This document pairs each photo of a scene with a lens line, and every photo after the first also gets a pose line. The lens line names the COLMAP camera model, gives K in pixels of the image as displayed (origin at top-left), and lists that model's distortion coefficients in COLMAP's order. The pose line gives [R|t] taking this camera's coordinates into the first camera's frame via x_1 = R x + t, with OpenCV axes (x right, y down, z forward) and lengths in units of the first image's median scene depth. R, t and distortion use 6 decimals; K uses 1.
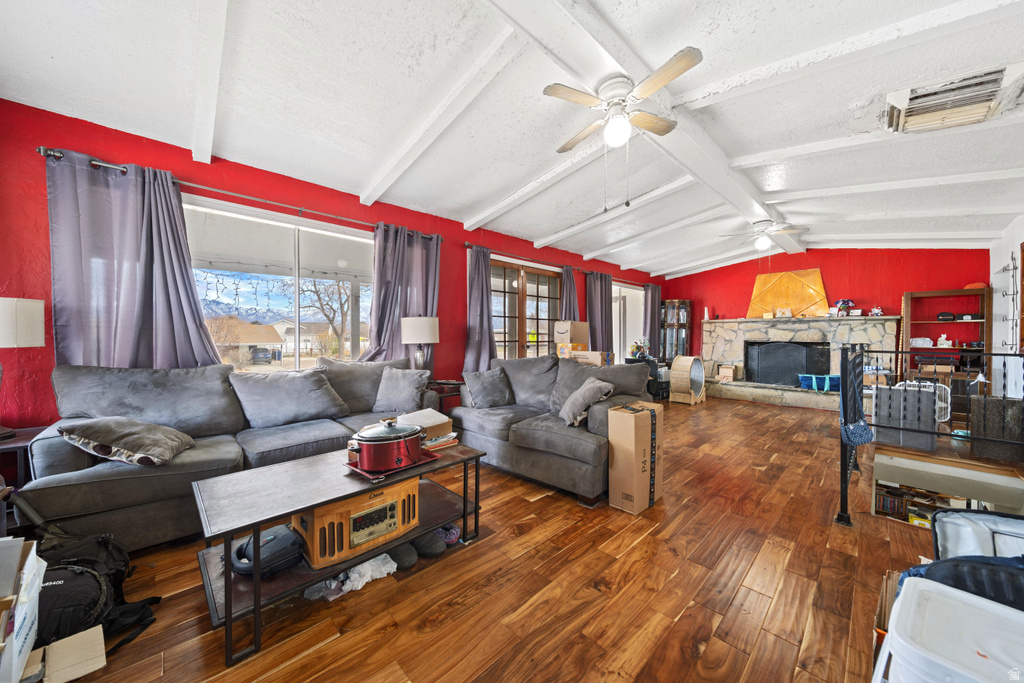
lens RADIAL K [[355.5, 0, 513.1], [0, 355.5, 338.0], [0, 0, 1]] dist [0.001282, -0.000177]
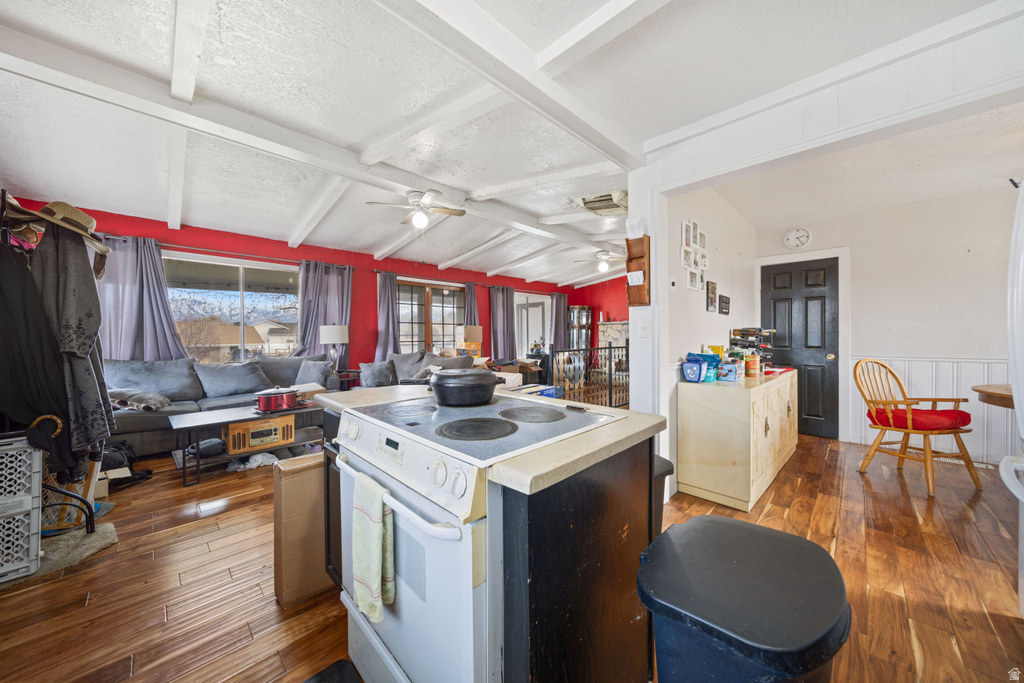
lens RADIAL K [[359.3, 0, 515.2], [0, 359.3, 336.8], [0, 0, 1]] dist [0.000092, -0.000212]
pose [[0.999602, -0.008183, 0.027008, 0.435326], [0.008161, 0.999966, 0.000931, -0.007088], [-0.027015, -0.000710, 0.999635, -0.467454]]
